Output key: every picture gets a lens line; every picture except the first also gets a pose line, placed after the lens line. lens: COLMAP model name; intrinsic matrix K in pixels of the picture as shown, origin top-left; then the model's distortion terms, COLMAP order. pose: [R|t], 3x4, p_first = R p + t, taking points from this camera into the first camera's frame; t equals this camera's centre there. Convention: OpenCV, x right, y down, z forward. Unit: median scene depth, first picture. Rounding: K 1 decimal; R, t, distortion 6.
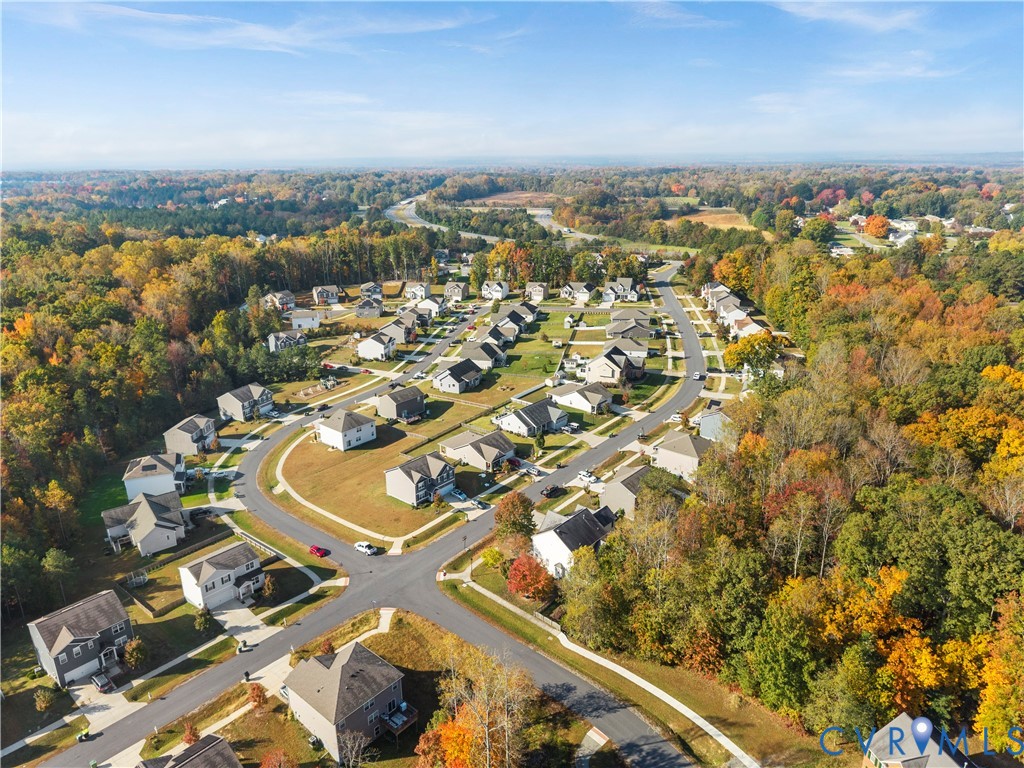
lens RADIAL K [[708.8, 0, 516.4], [0, 708.8, 380.0], [0, 0, 1]] dist [-0.000331, -0.004286]
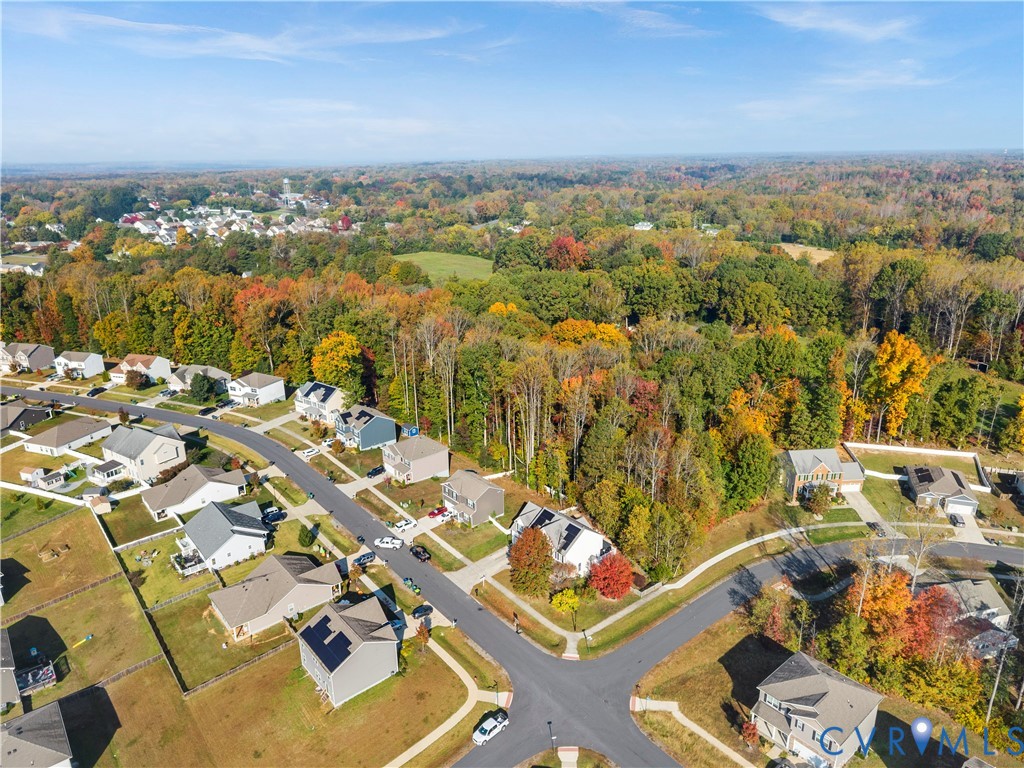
lens RADIAL K [[708.8, 0, 514.7], [0, 708.8, 388.1], [0, 0, 1]] dist [-0.000331, -0.004286]
pose [[0.136878, -0.304748, 0.942546, -0.620073], [0.311679, 0.916425, 0.251039, -0.183767], [-0.940277, 0.259410, 0.220422, 0.621062]]
